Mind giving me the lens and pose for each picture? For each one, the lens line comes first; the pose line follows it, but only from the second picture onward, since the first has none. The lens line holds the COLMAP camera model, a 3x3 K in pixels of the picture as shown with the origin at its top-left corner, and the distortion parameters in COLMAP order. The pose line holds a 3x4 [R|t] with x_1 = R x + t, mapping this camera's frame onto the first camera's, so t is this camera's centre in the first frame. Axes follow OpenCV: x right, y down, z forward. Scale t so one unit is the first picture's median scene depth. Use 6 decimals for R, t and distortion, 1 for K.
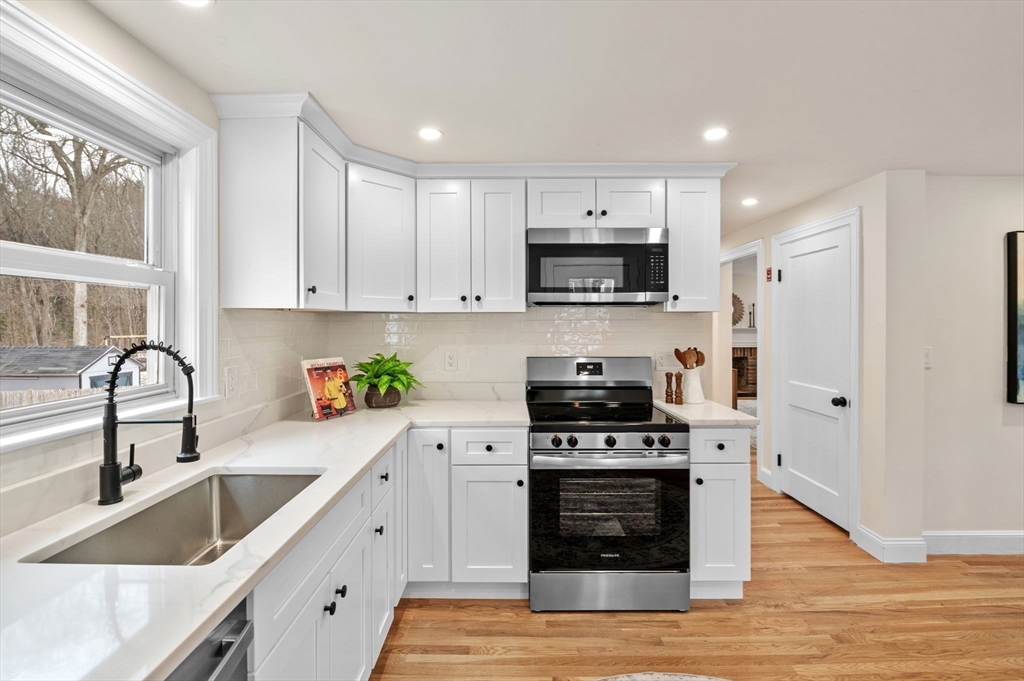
lens RADIAL K [[462.9, 0, 509.6], [0, 462.9, 326.0], [0, 0, 1]] dist [-0.001578, -0.000063]
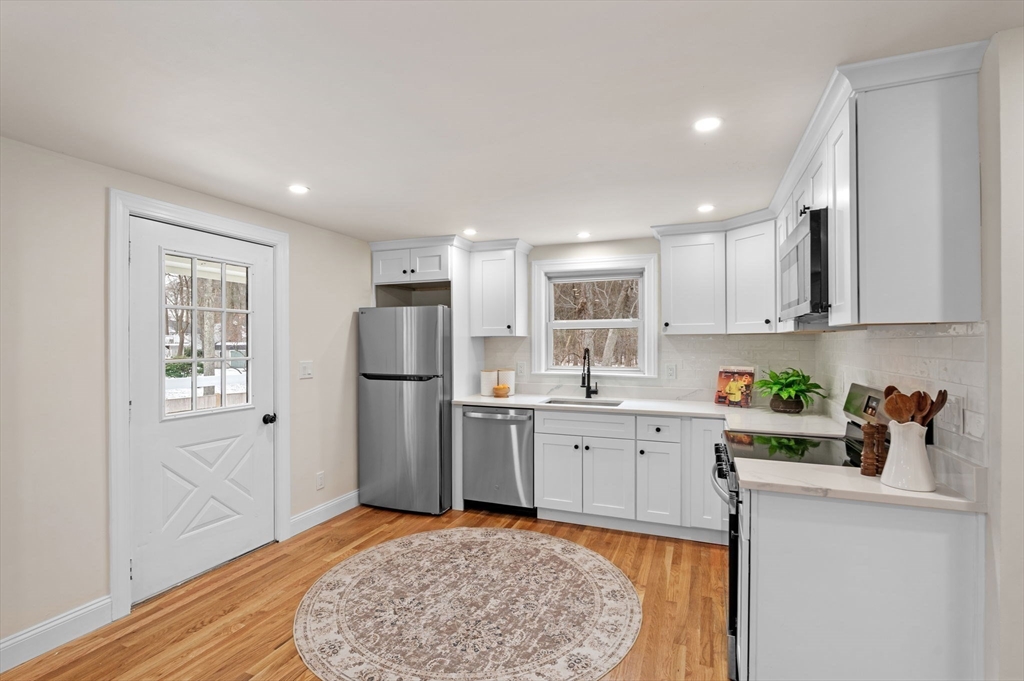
lens RADIAL K [[462.4, 0, 512.8], [0, 462.4, 343.4], [0, 0, 1]] dist [0.000550, 0.000020]
pose [[-0.350160, 0.005481, -0.936674, 1.252614], [0.001268, 0.999985, 0.005378, -0.011477], [0.936689, 0.000695, -0.350161, 0.873712]]
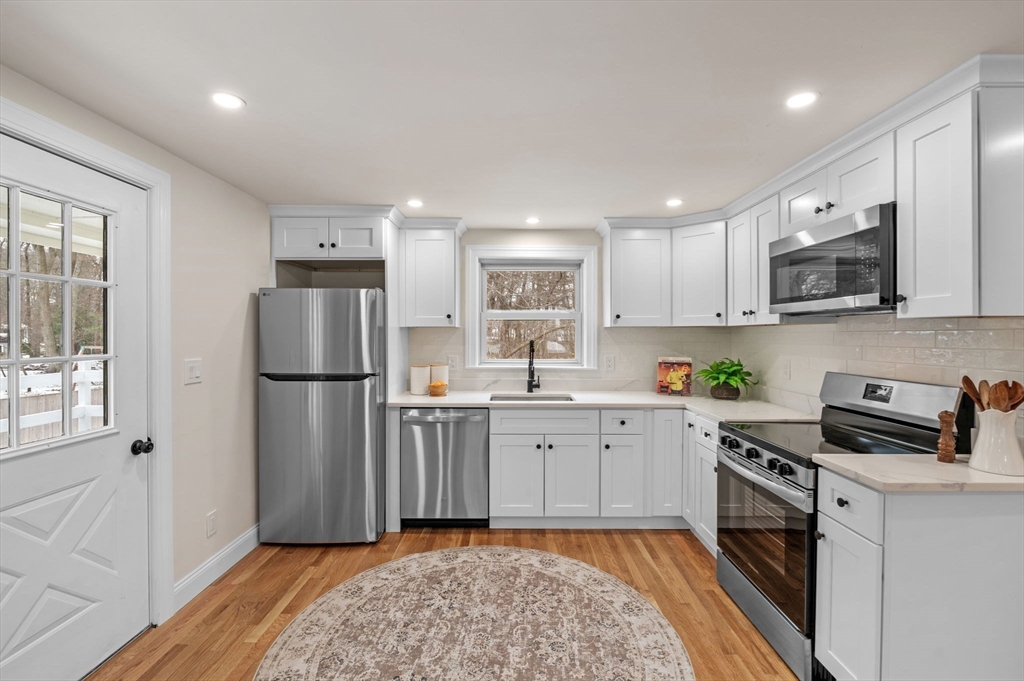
lens RADIAL K [[434.9, 0, 506.5], [0, 434.9, 336.3], [0, 0, 1]] dist [-0.004453, -0.000647]
pose [[0.006137, 0.005895, -0.999964, 1.084294], [-0.003044, 0.999978, 0.005876, -0.006641], [0.999977, 0.003007, 0.006155, 0.438666]]
